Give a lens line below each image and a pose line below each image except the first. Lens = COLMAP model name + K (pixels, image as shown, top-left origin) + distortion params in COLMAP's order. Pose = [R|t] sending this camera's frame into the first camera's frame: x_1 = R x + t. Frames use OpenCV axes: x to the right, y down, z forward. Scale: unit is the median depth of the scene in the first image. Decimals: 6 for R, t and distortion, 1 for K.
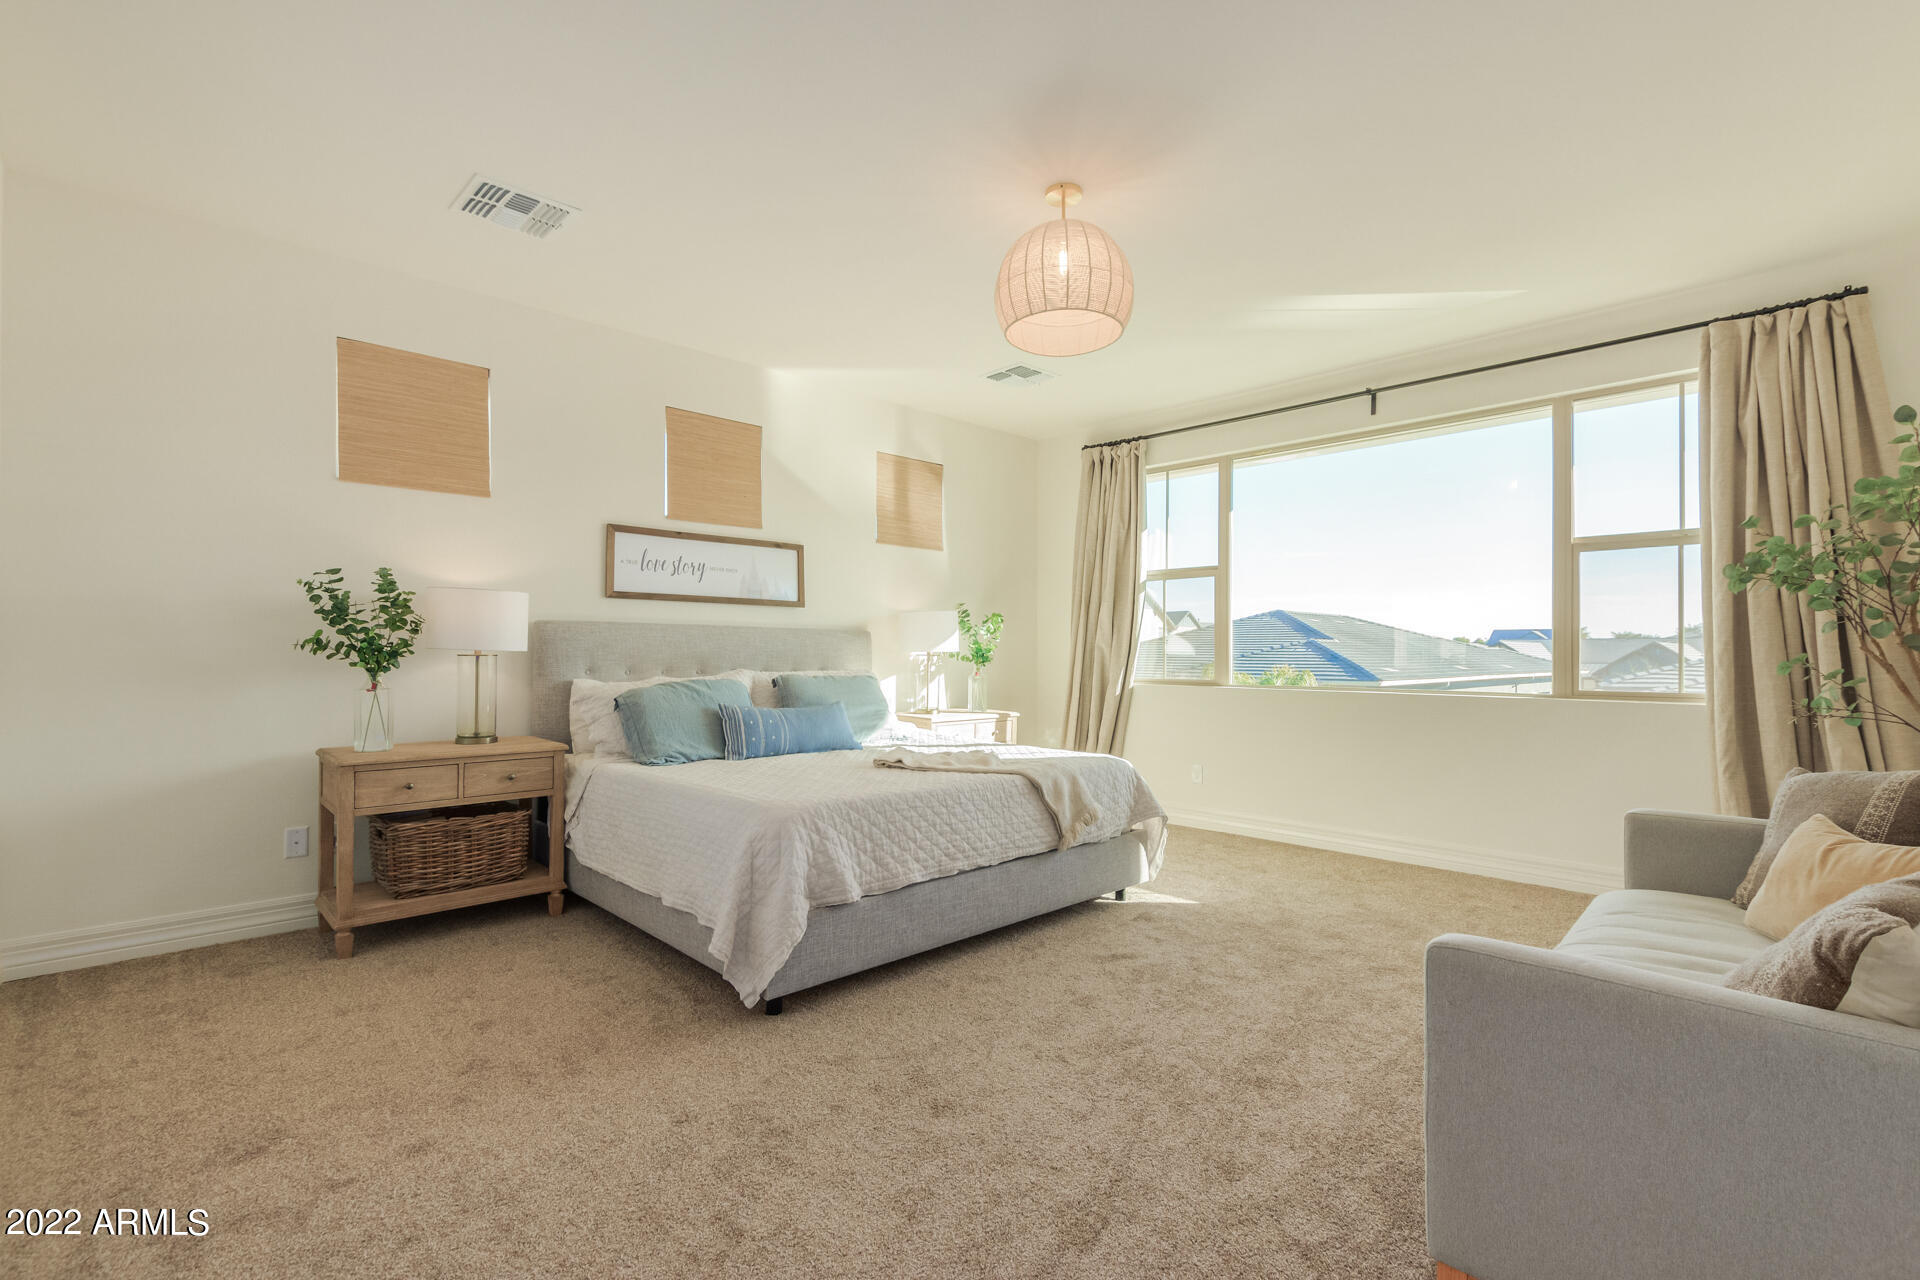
lens RADIAL K [[881.8, 0, 961.8], [0, 881.8, 647.1], [0, 0, 1]] dist [0.018547, -0.000662]
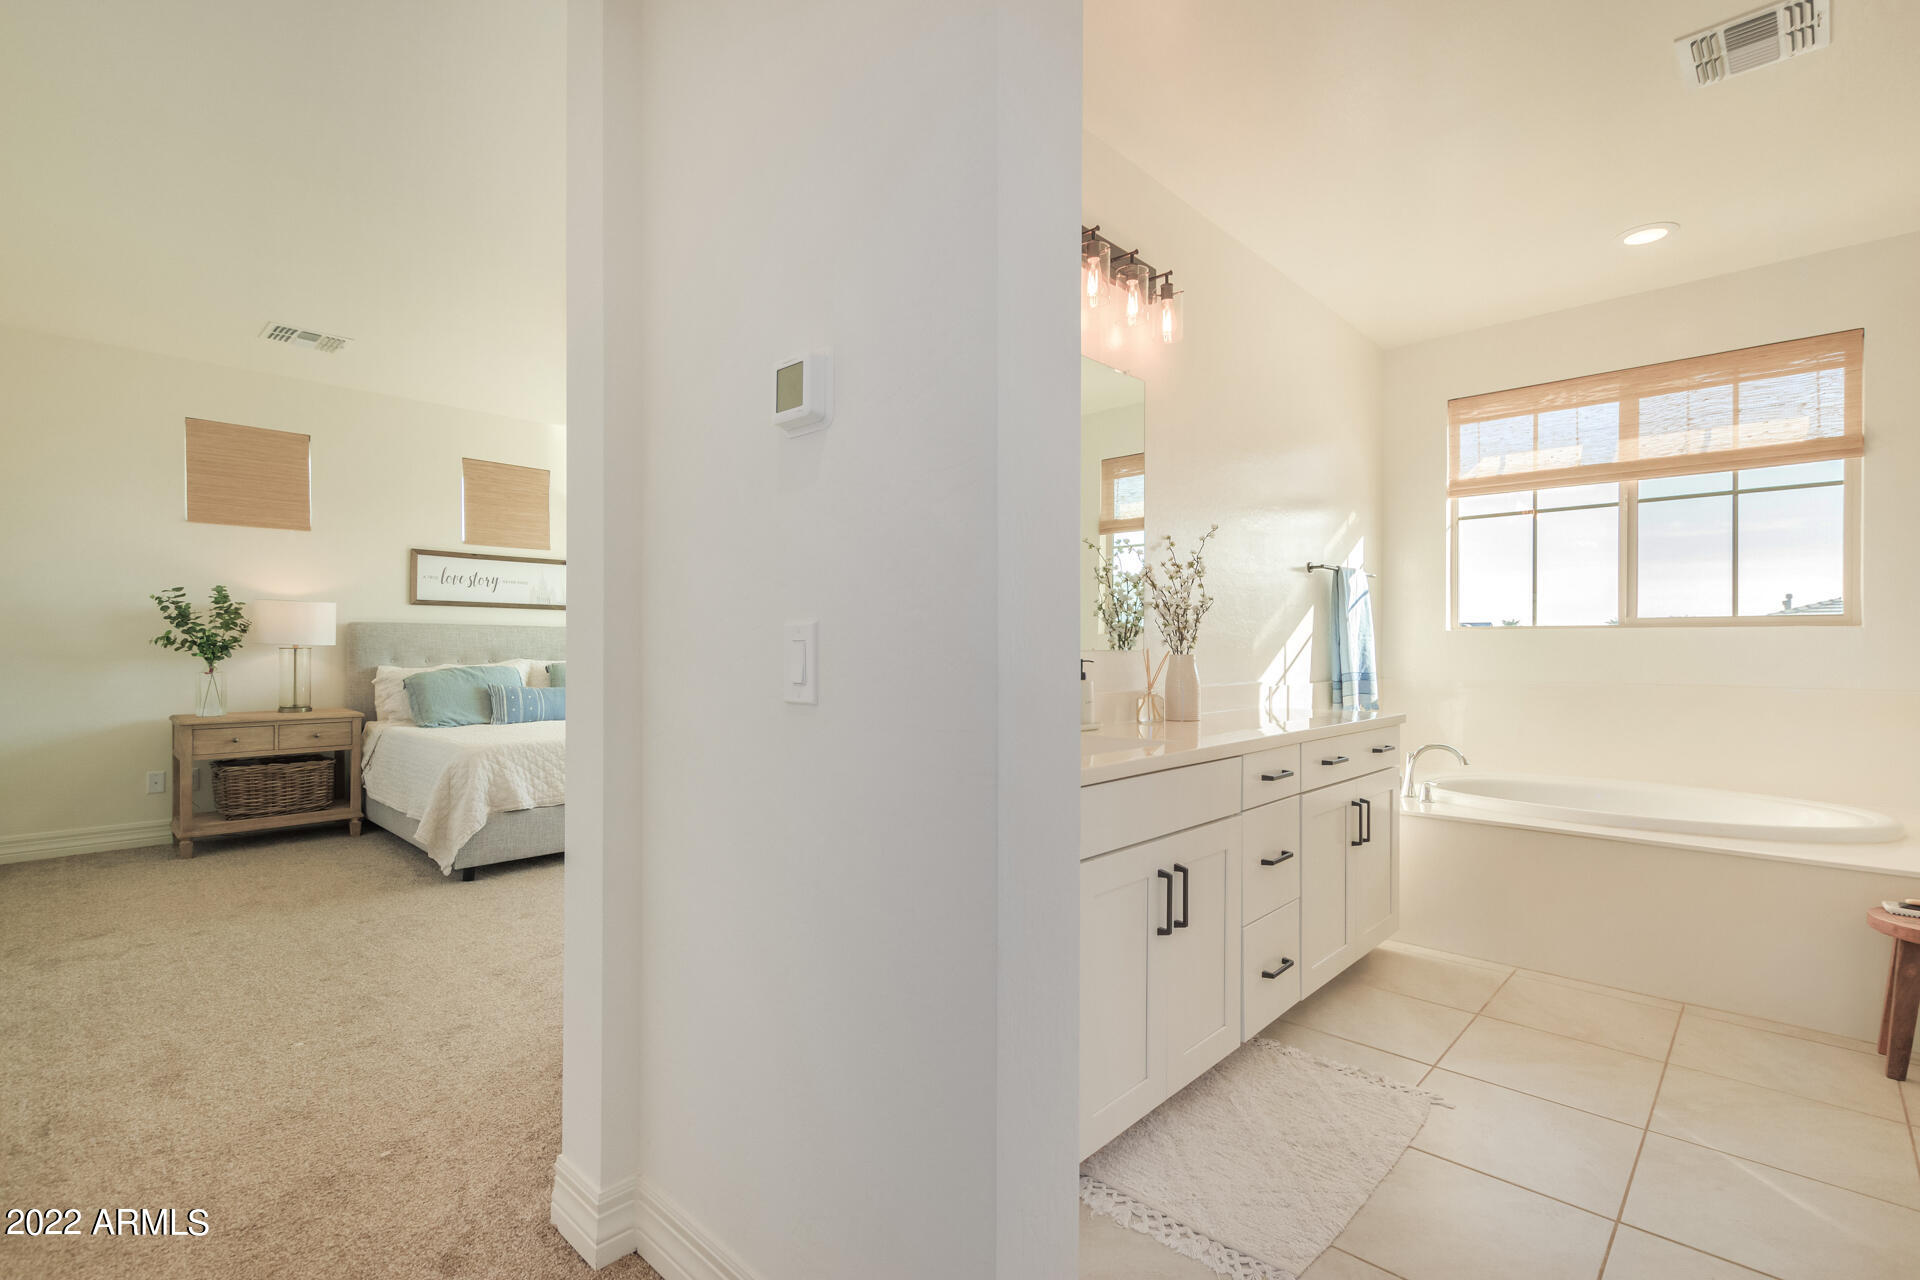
lens RADIAL K [[881.8, 0, 958.4], [0, 881.8, 646.6], [0, 0, 1]] dist [0.018547, -0.000662]
pose [[0.999222, -0.001896, 0.039400, 0.461177], [0.001618, 0.999974, 0.007089, -0.001690], [-0.039413, -0.007020, 0.999198, -0.454458]]
